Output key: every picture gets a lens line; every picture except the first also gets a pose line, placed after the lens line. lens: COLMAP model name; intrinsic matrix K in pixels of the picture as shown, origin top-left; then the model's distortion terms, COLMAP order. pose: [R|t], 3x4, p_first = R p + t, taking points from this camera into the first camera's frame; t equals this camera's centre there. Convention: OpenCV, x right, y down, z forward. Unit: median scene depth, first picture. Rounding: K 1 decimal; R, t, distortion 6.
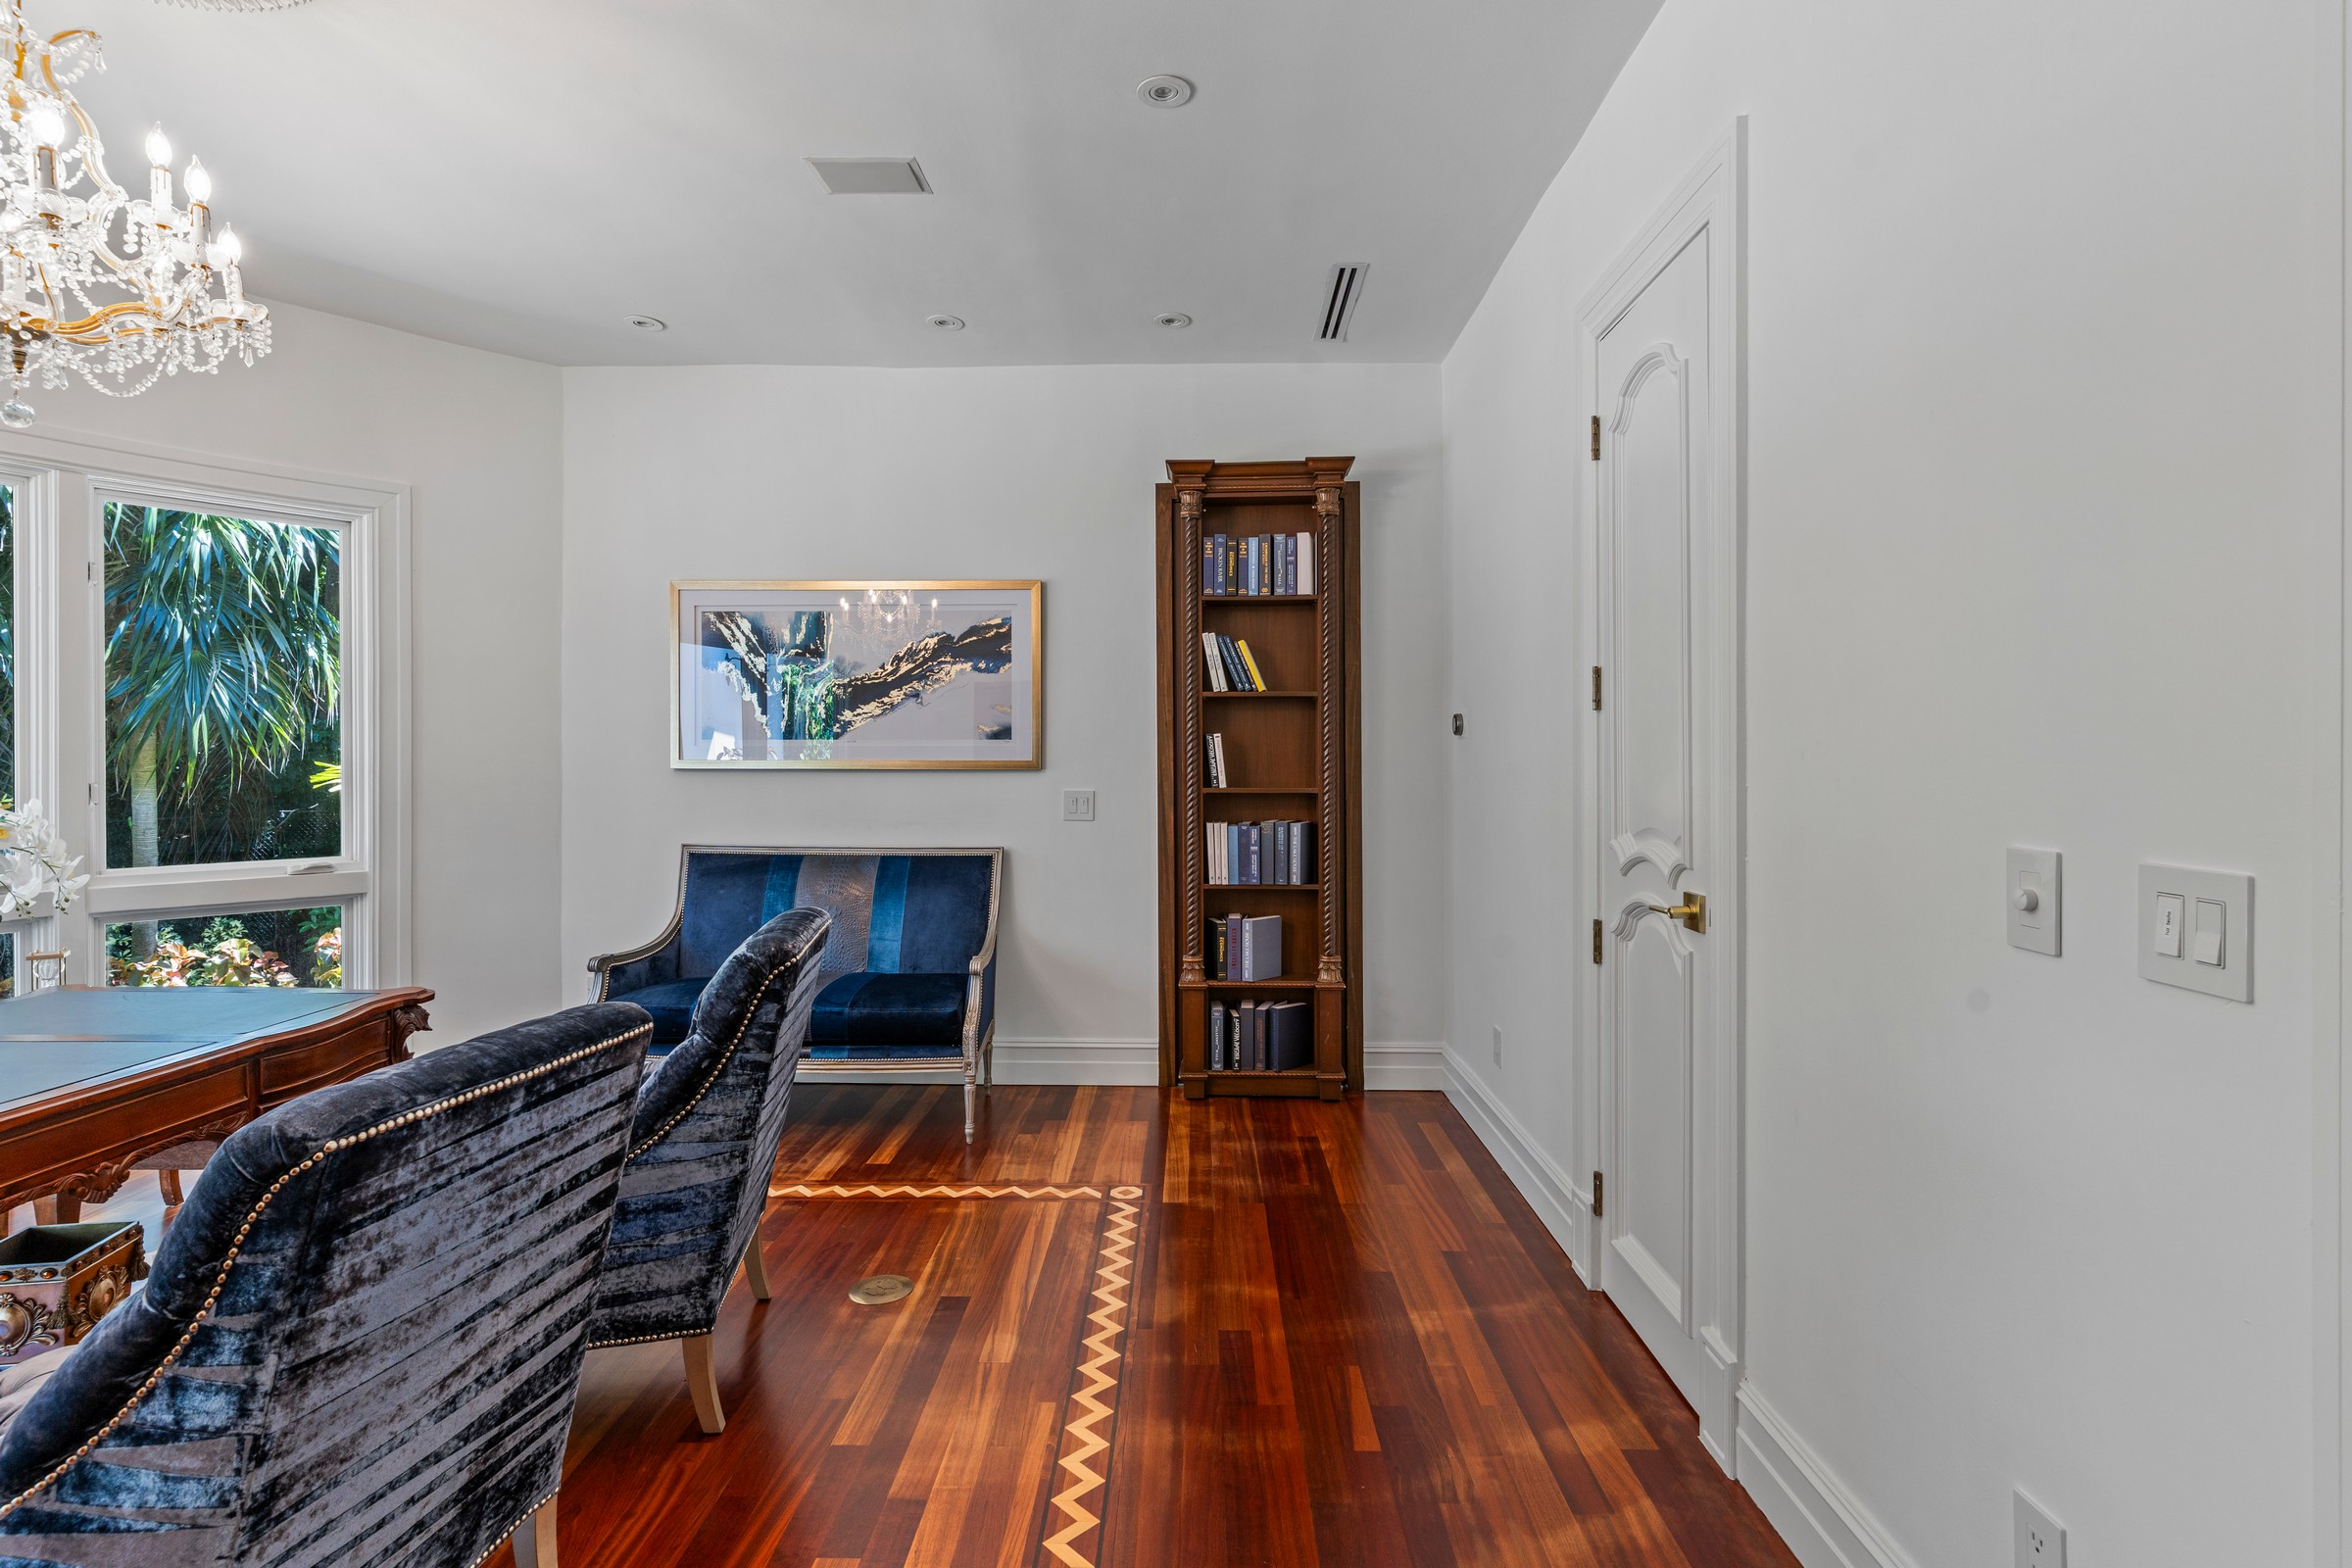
lens RADIAL K [[1123.5, 0, 1177.3], [0, 1123.5, 757.1], [0, 0, 1]] dist [-0.001563, -0.000083]
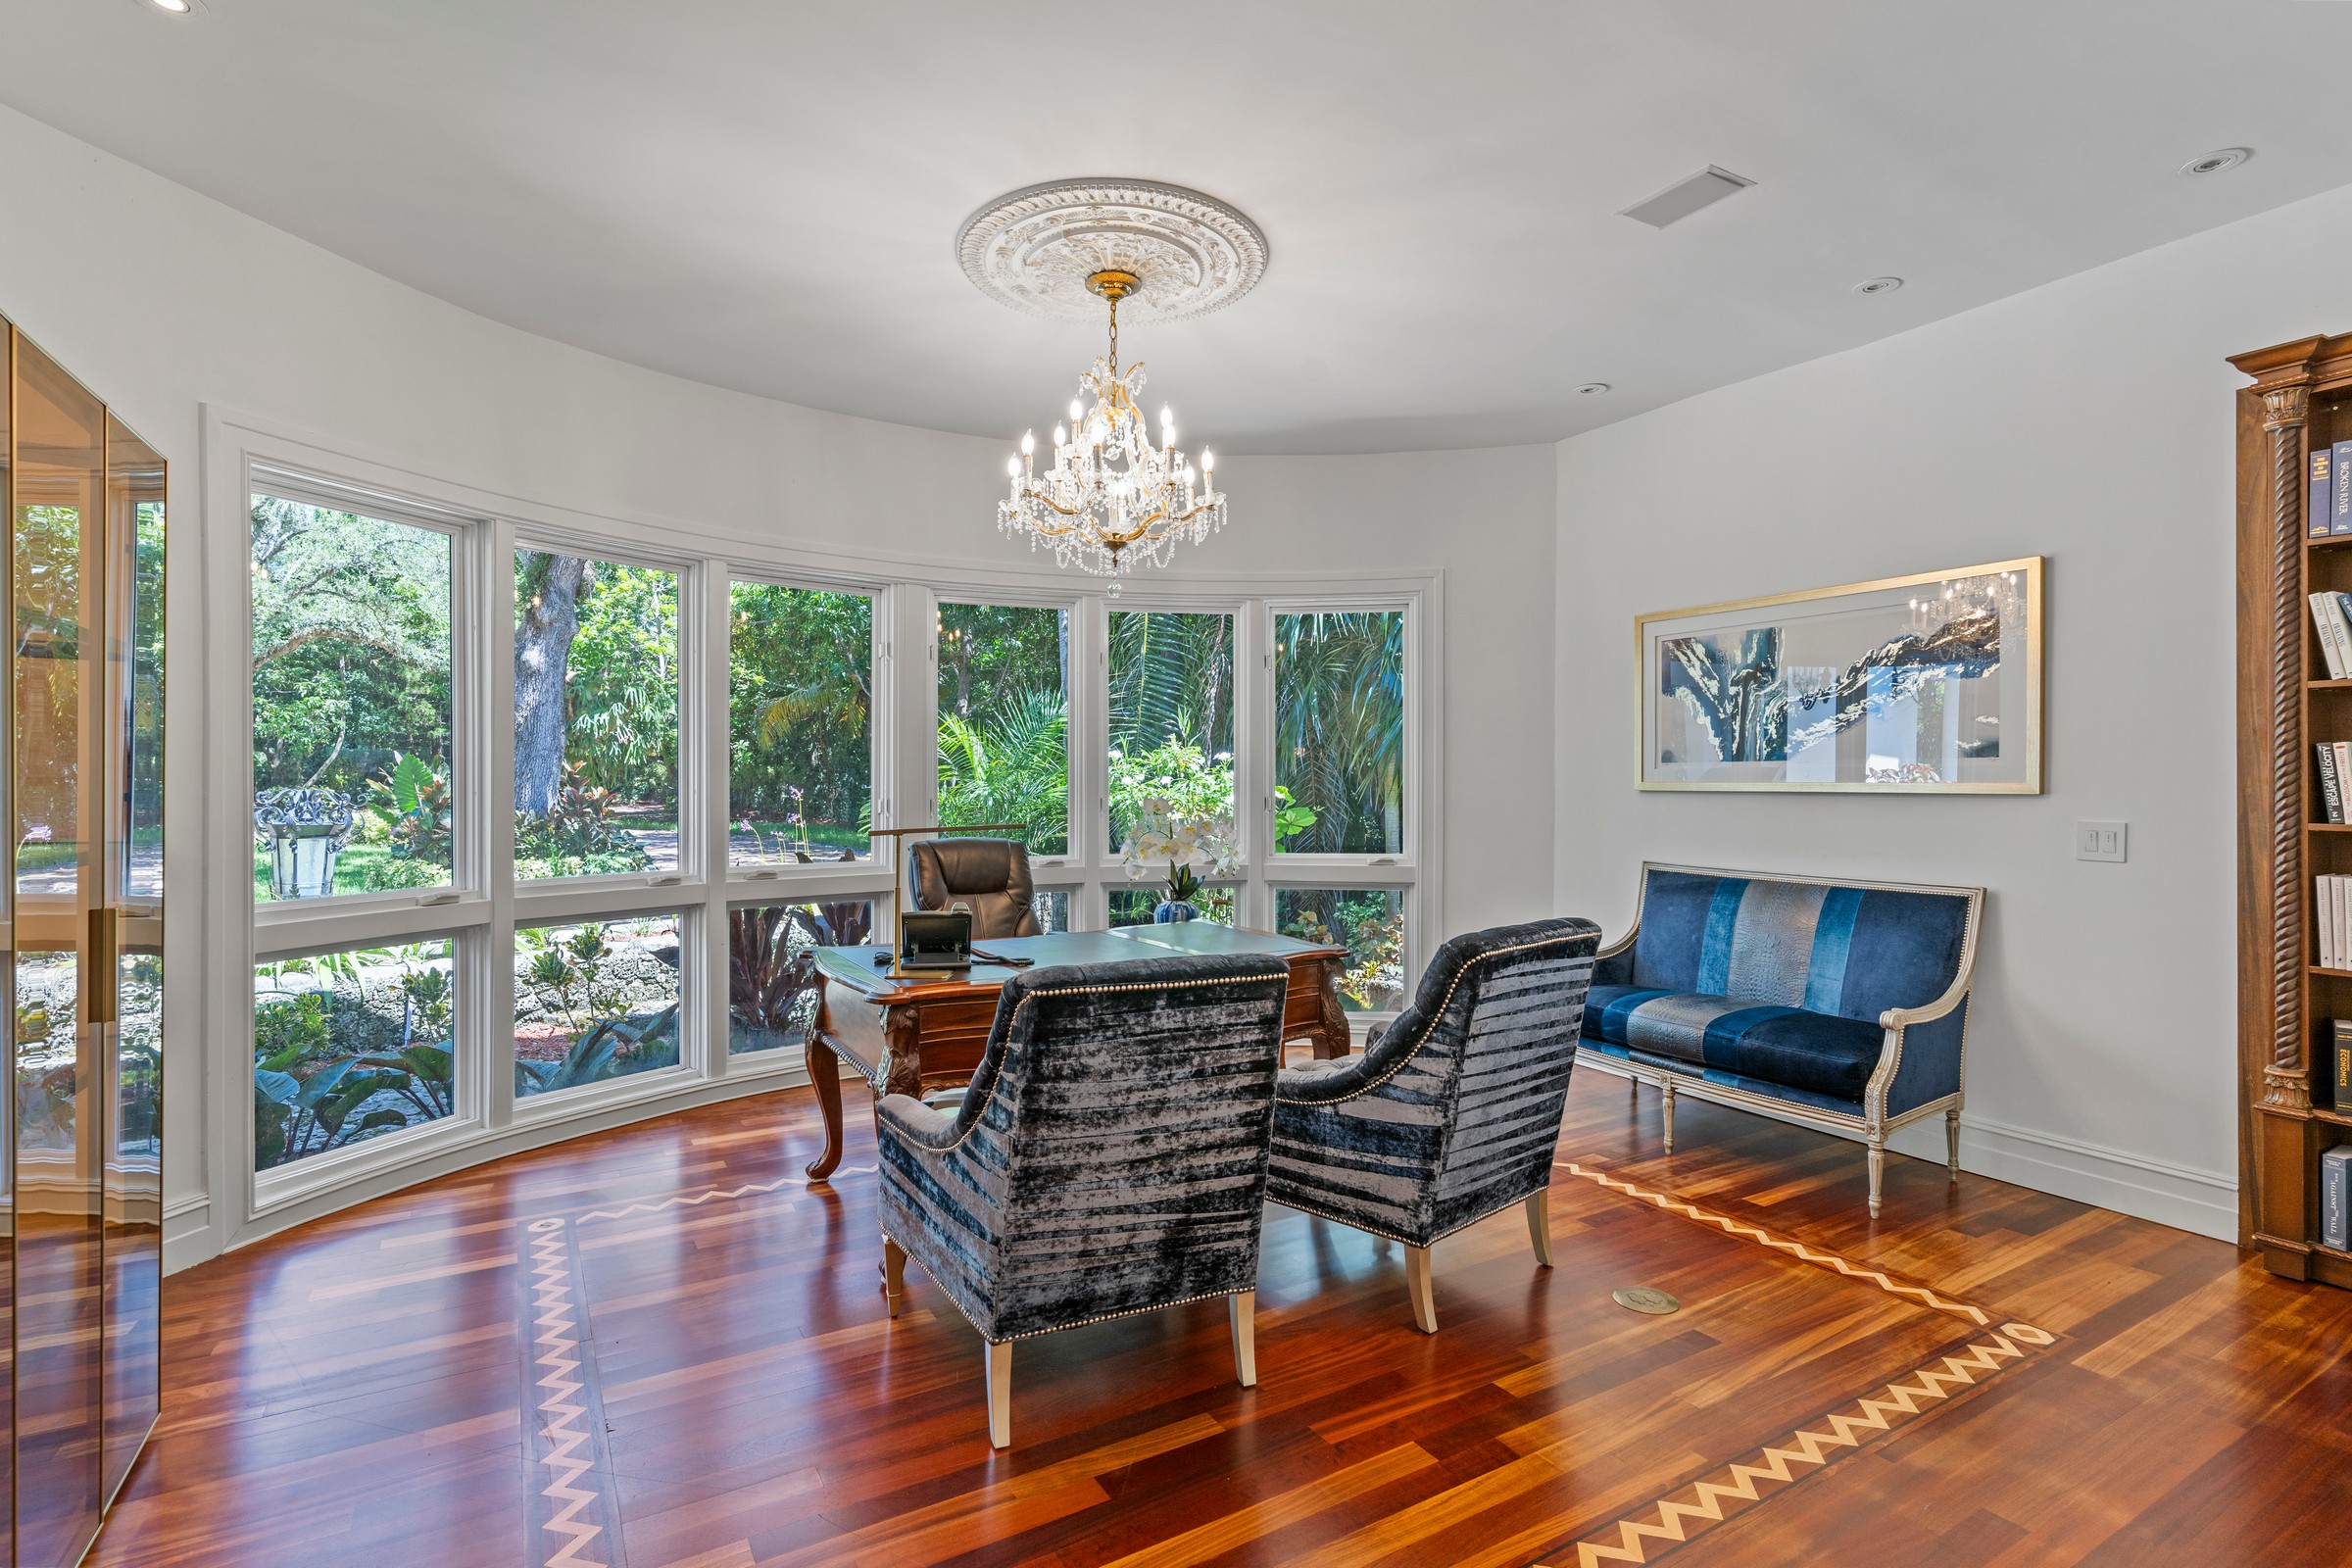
lens RADIAL K [[1124.4, 0, 1169.8], [0, 1124.4, 781.0], [0, 0, 1]] dist [-0.000161, 0.000364]
pose [[0.517426, -0.000988, -0.855727, 0.446005], [0.002619, 0.999996, 0.000429, -0.000545], [0.855724, -0.002464, 0.517427, 0.114346]]
